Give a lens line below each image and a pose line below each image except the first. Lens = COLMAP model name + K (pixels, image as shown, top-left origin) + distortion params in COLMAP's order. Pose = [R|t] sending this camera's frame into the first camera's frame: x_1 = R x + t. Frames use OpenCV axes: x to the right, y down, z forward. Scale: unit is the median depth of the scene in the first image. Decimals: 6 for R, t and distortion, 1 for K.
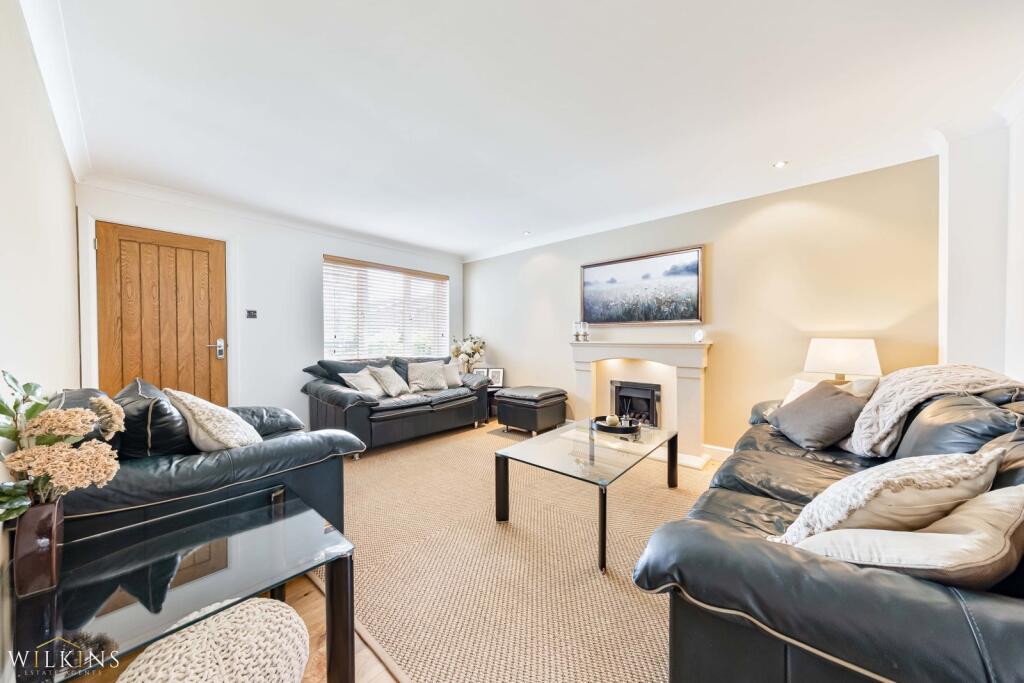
lens RADIAL K [[348.7, 0, 512.0], [0, 348.7, 341.5], [0, 0, 1]] dist [-0.000148, -0.000001]
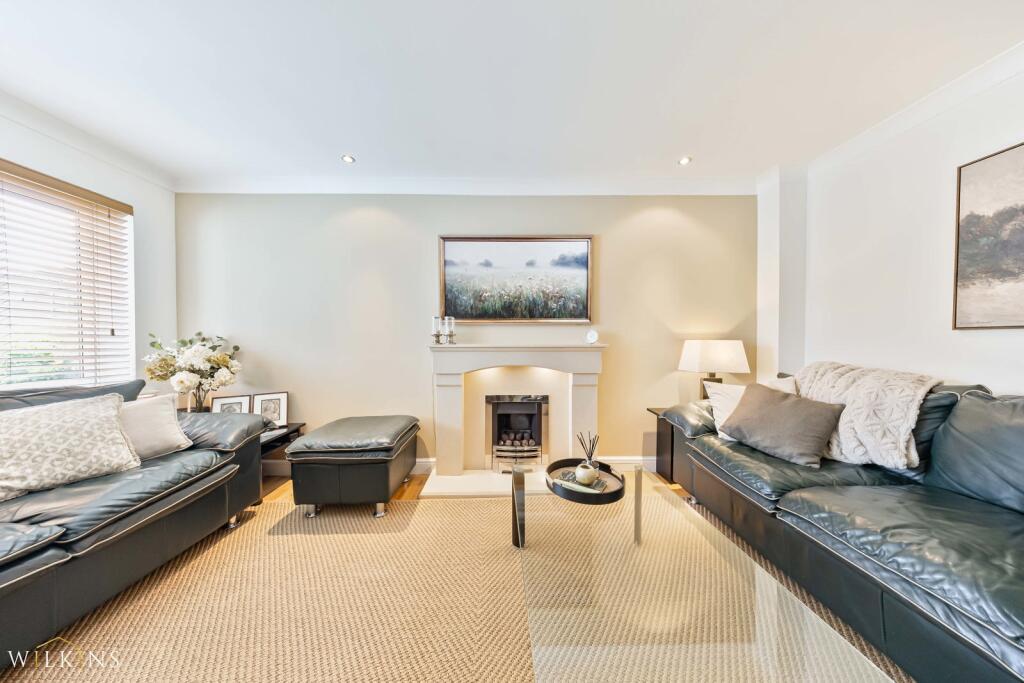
lens RADIAL K [[298.1, 0, 512.0], [0, 298.1, 341.5], [0, 0, 1]] dist [0.003639, -0.000076]
pose [[0.735890, -0.004959, 0.677083, -0.109364], [0.005895, 0.999982, 0.000917, -0.005985], [-0.677075, 0.003317, 0.735906, 0.490556]]
